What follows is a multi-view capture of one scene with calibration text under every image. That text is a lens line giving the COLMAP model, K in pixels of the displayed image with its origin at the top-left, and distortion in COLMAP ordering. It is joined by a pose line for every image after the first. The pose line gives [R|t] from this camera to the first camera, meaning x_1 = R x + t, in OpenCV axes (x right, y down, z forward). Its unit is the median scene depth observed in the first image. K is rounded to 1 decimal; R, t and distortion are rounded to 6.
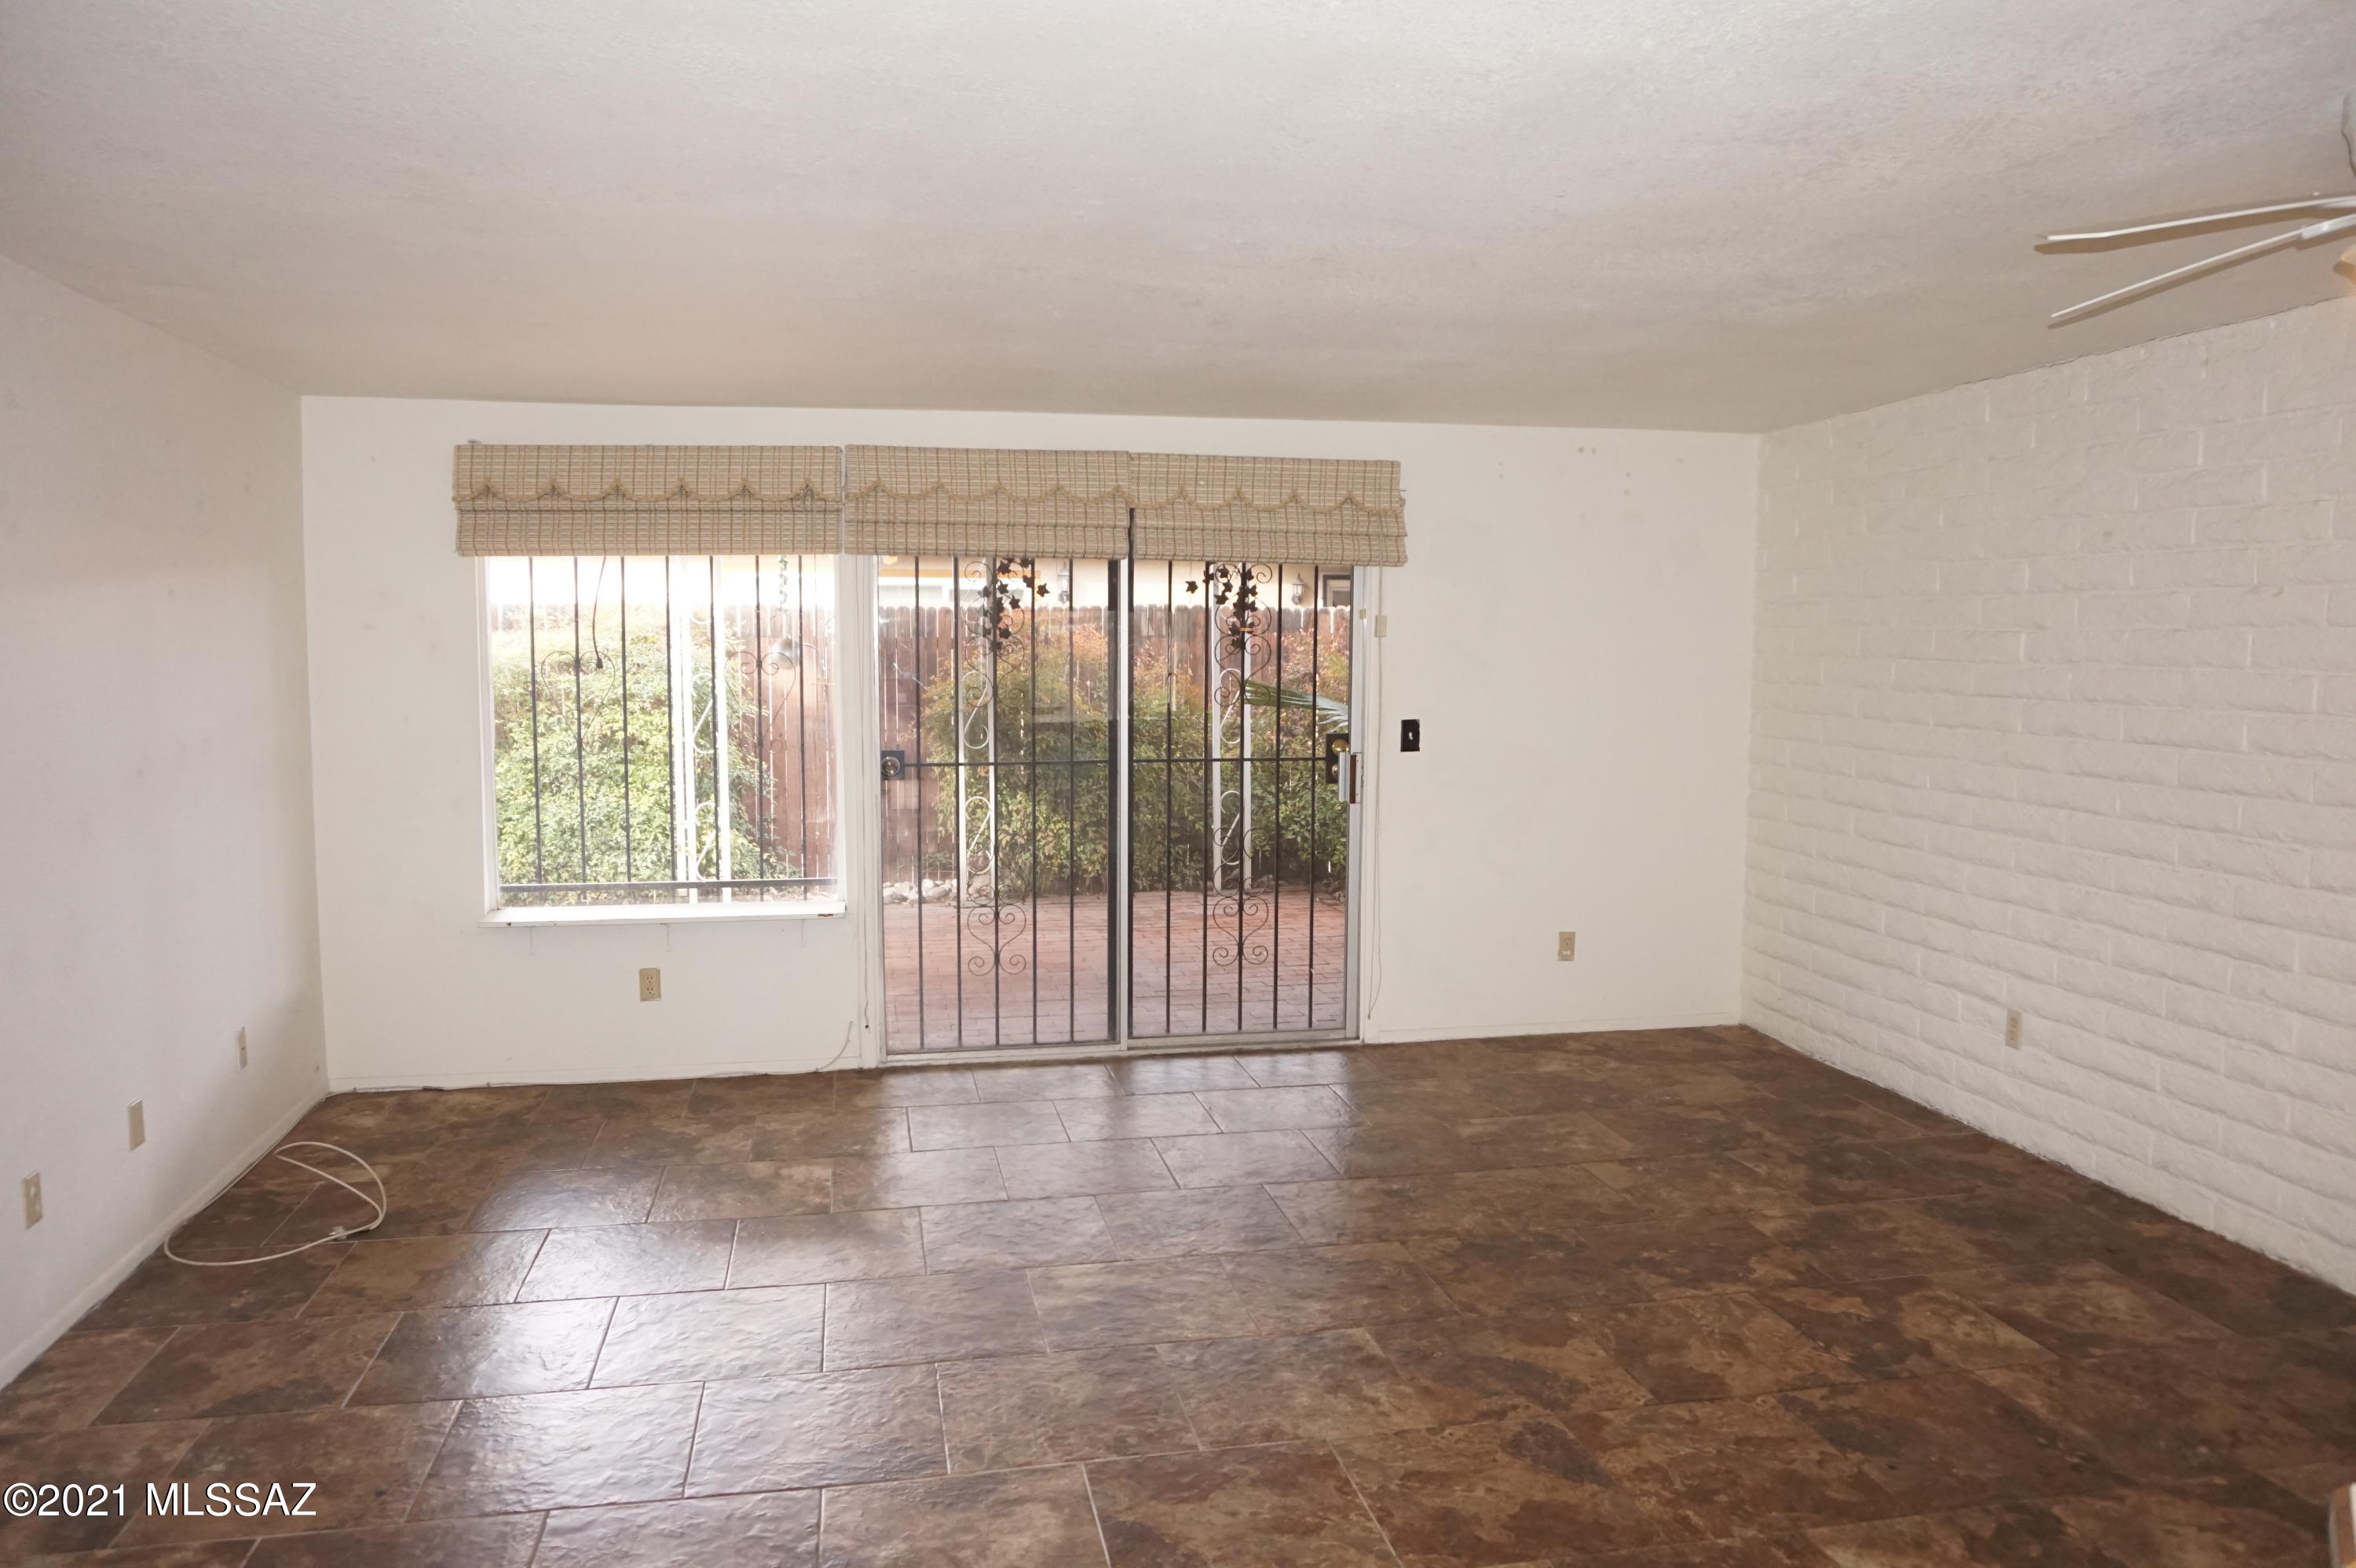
lens RADIAL K [[1593.8, 0, 1178.0], [0, 1593.8, 784.0], [0, 0, 1]] dist [-0.038621, 0.007299]
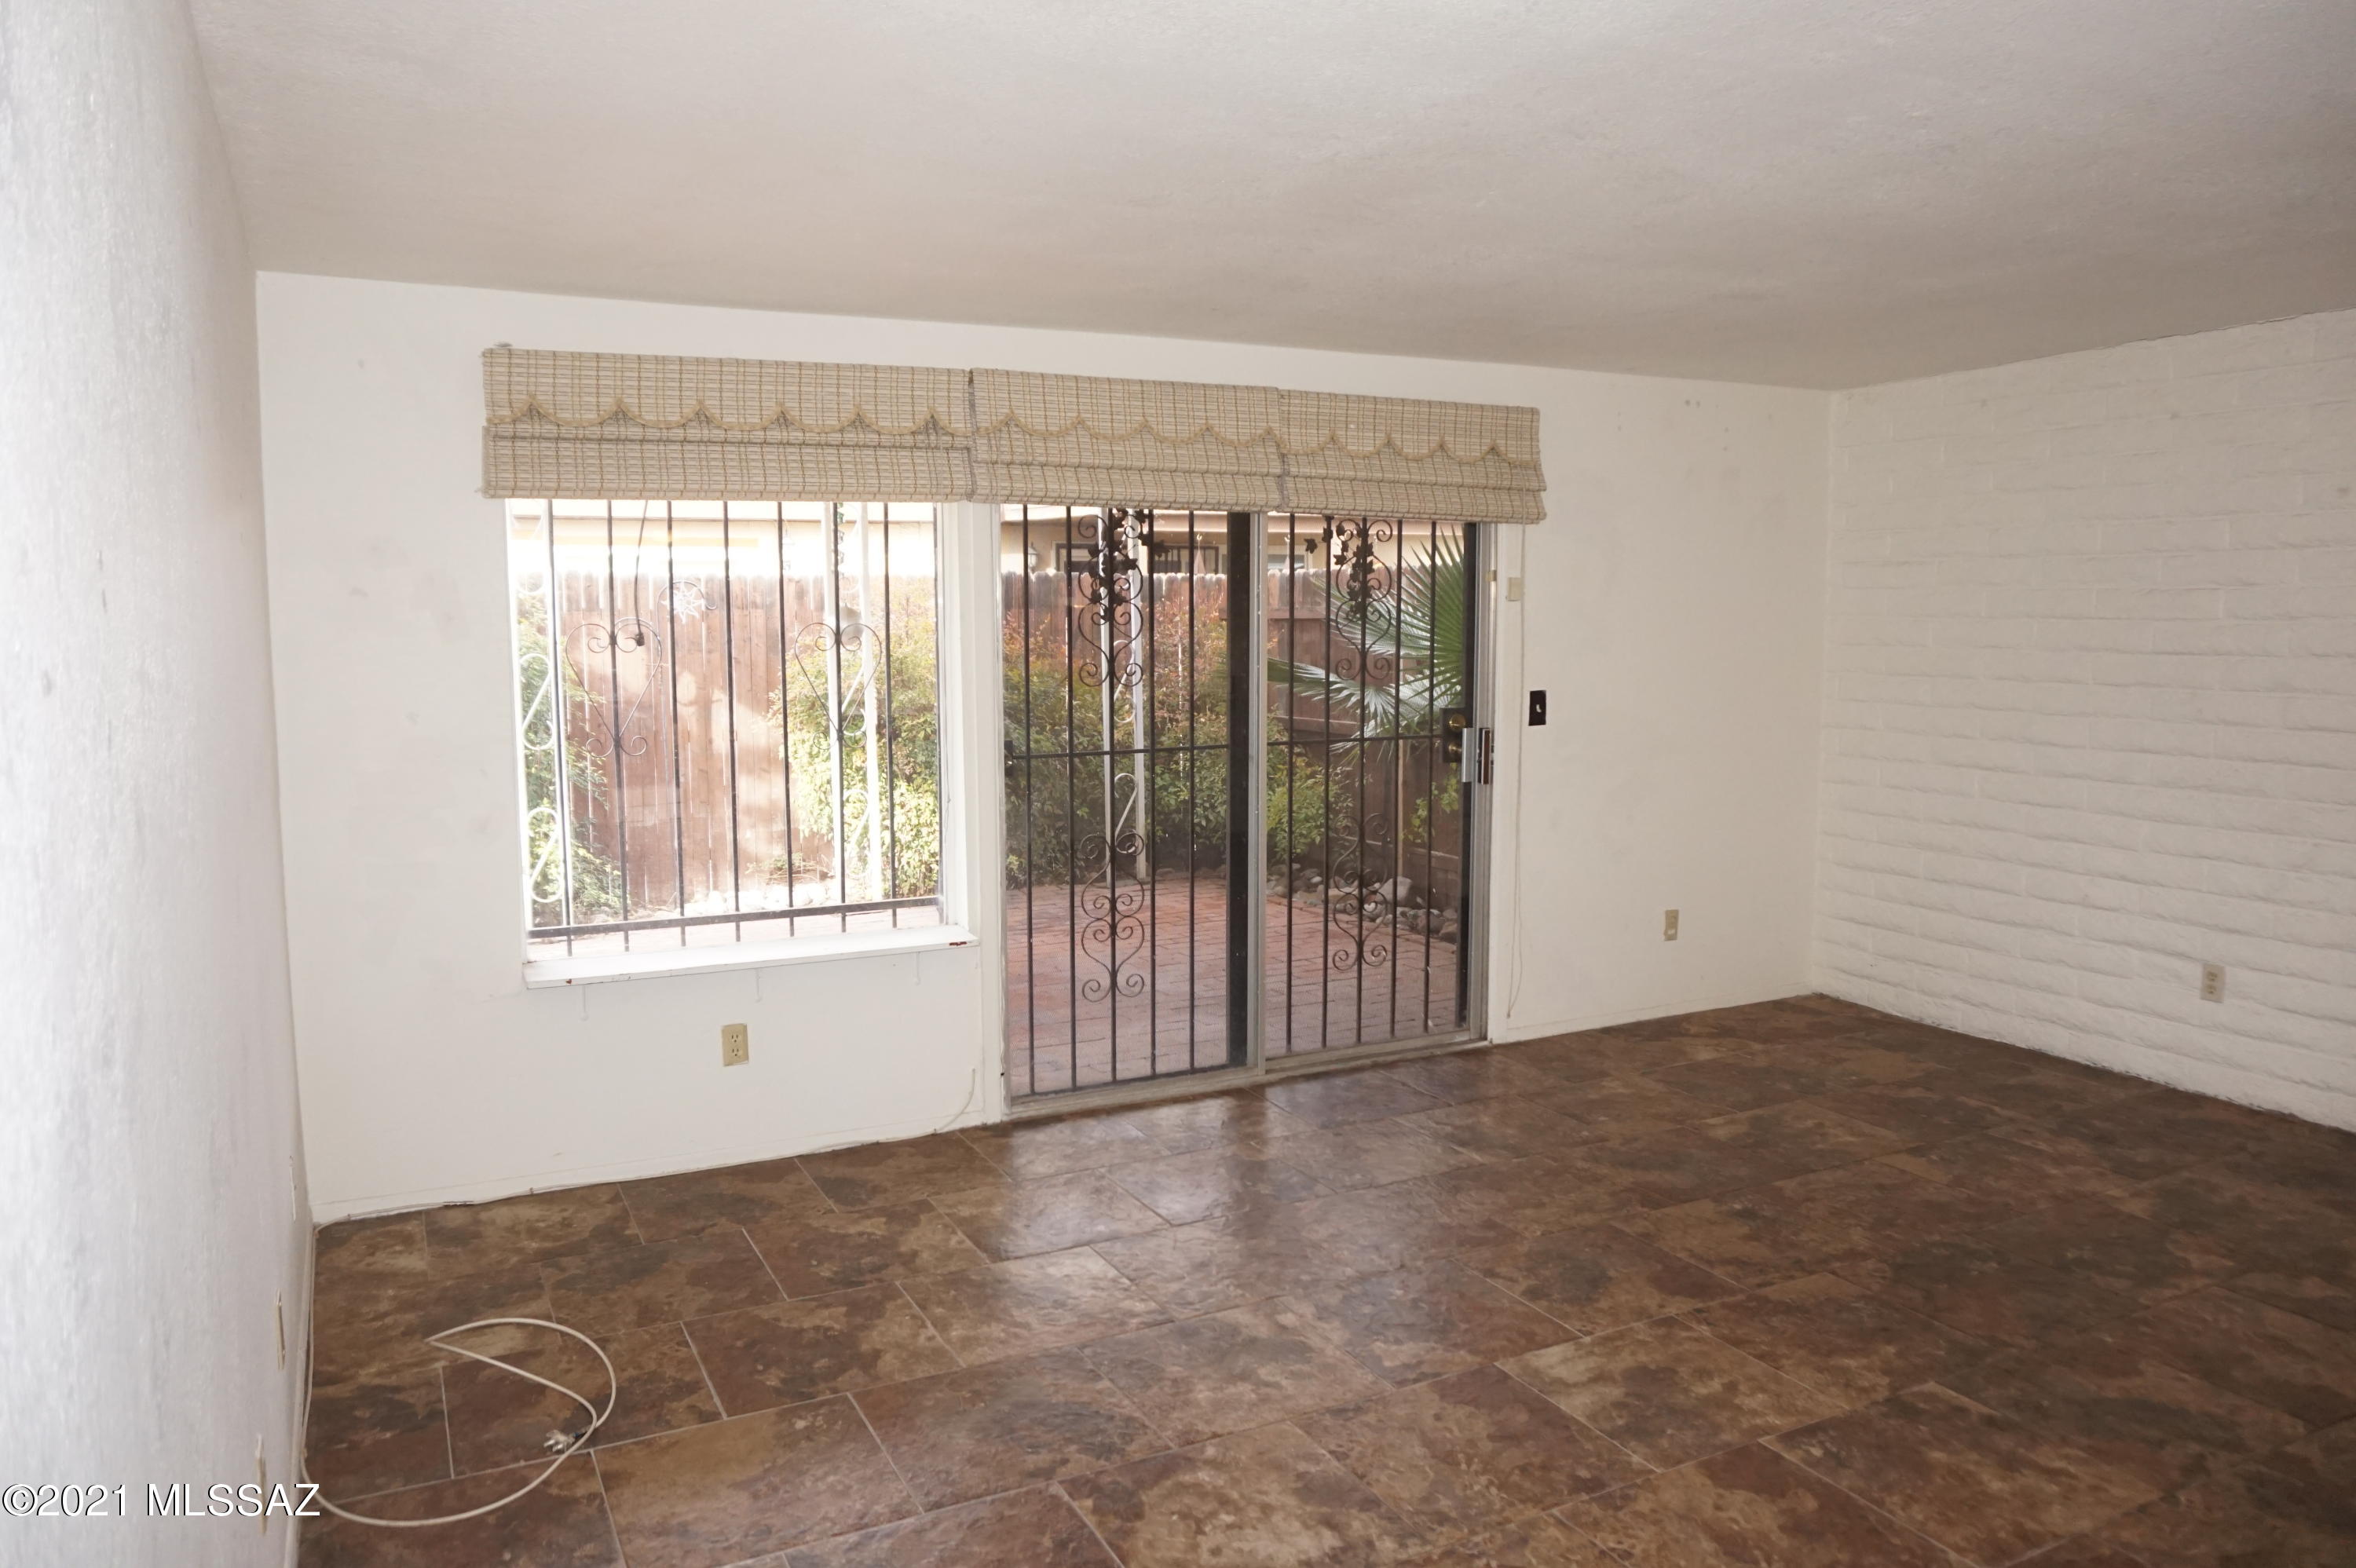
lens RADIAL K [[1593.8, 0, 1178.0], [0, 1593.8, 784.0], [0, 0, 1]] dist [-0.038621, 0.007299]
pose [[0.964604, -0.036240, 0.261202, -0.327690], [0.032820, 0.999309, 0.017444, -0.010265], [-0.261654, -0.008253, 0.965127, 0.180883]]
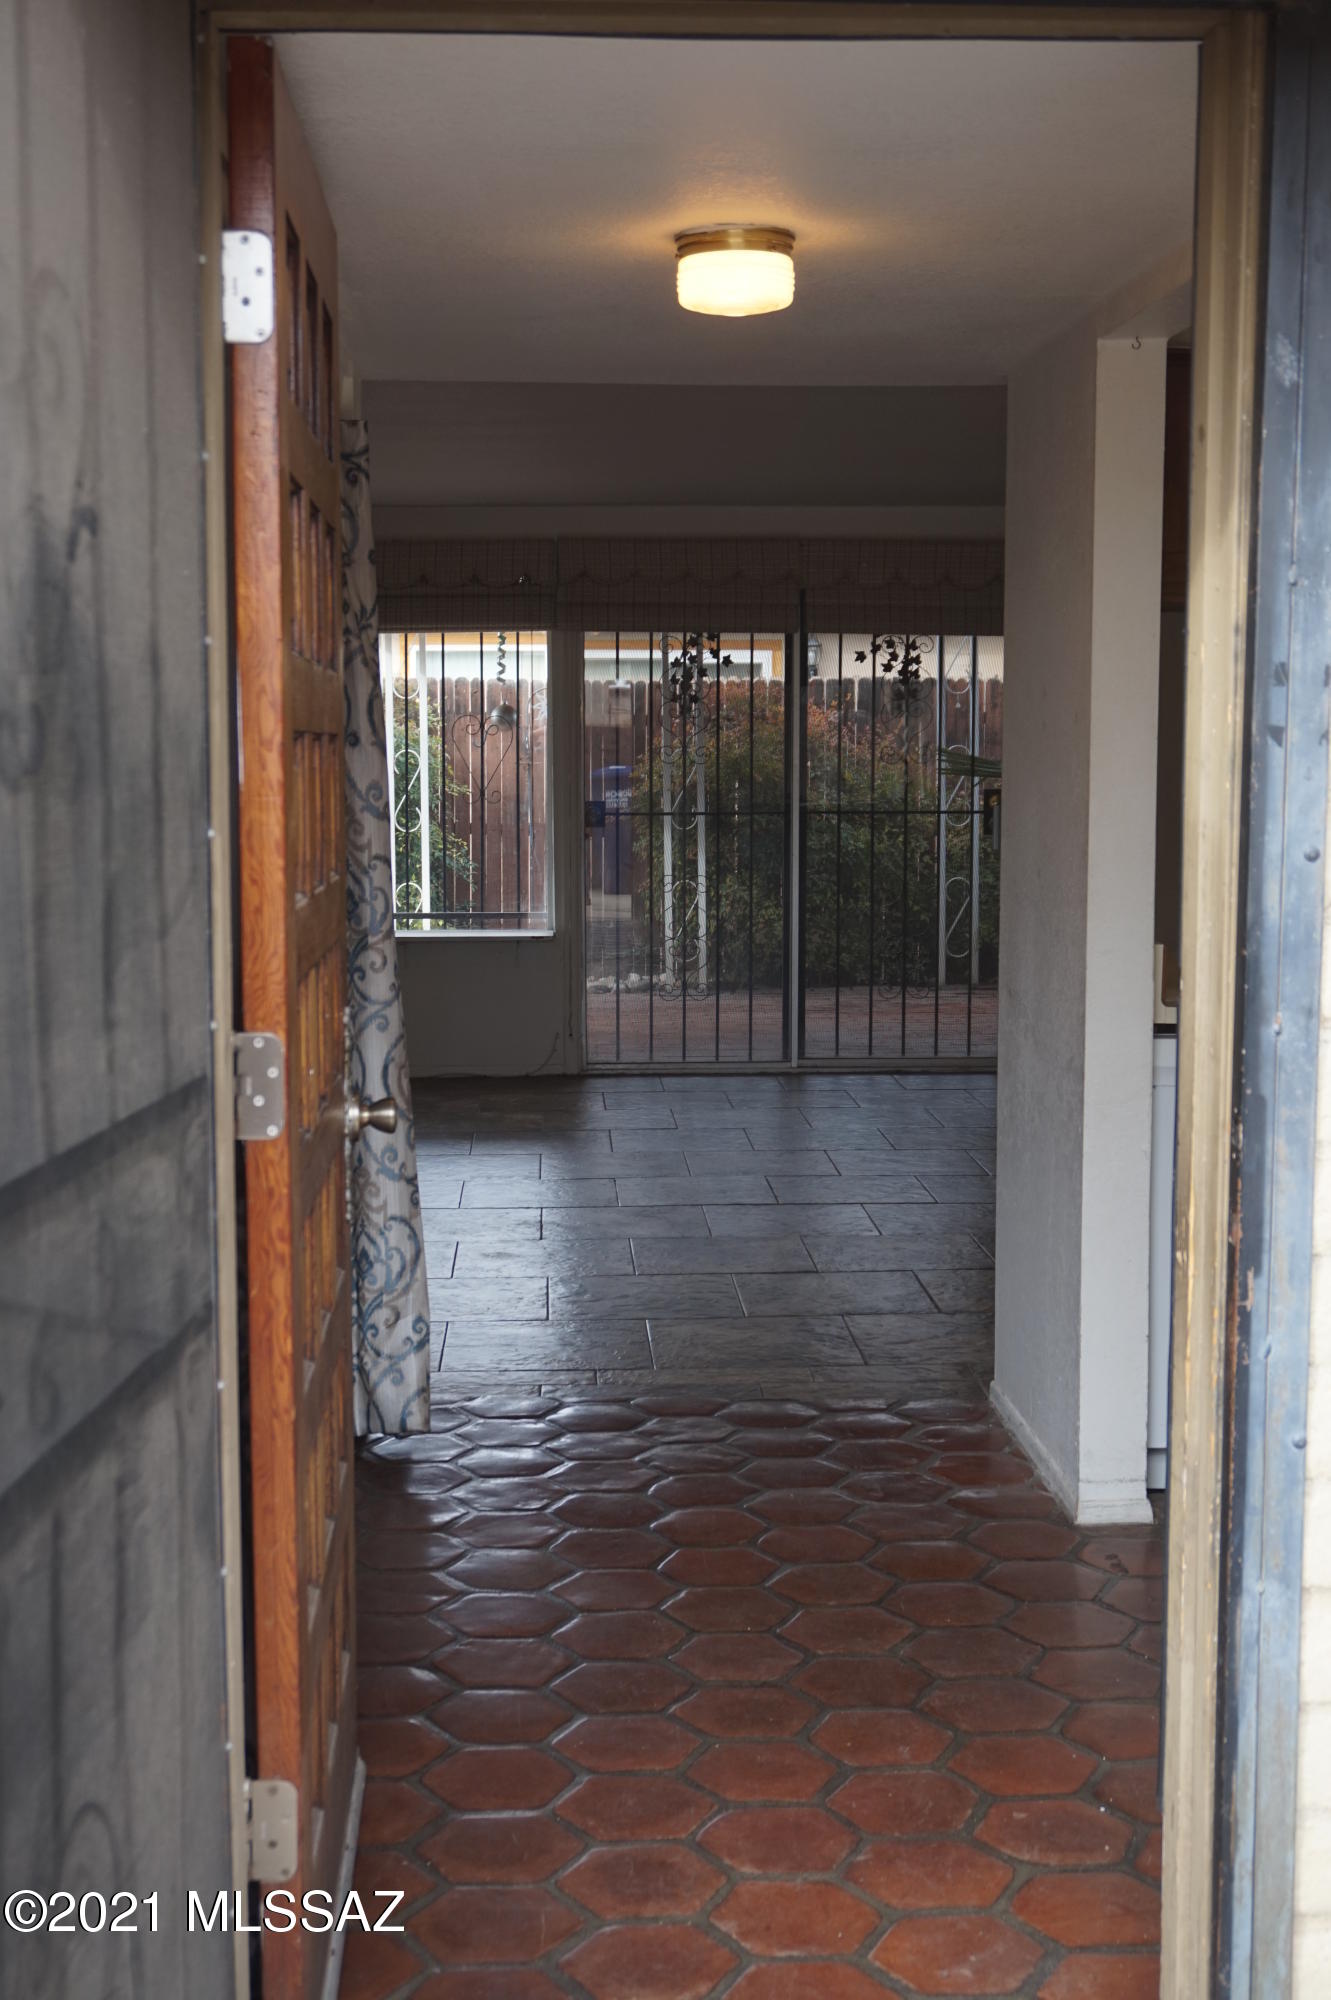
lens RADIAL K [[2493.6, 0, 665.5], [0, 2493.6, 1000.0], [0, 0, 1]] dist [-0.012540, 0.006870]
pose [[0.988359, 0.012882, -0.151594, 0.155873], [-0.010983, 0.999850, 0.013357, 0.104710], [0.151743, -0.011537, 0.988353, -0.828174]]
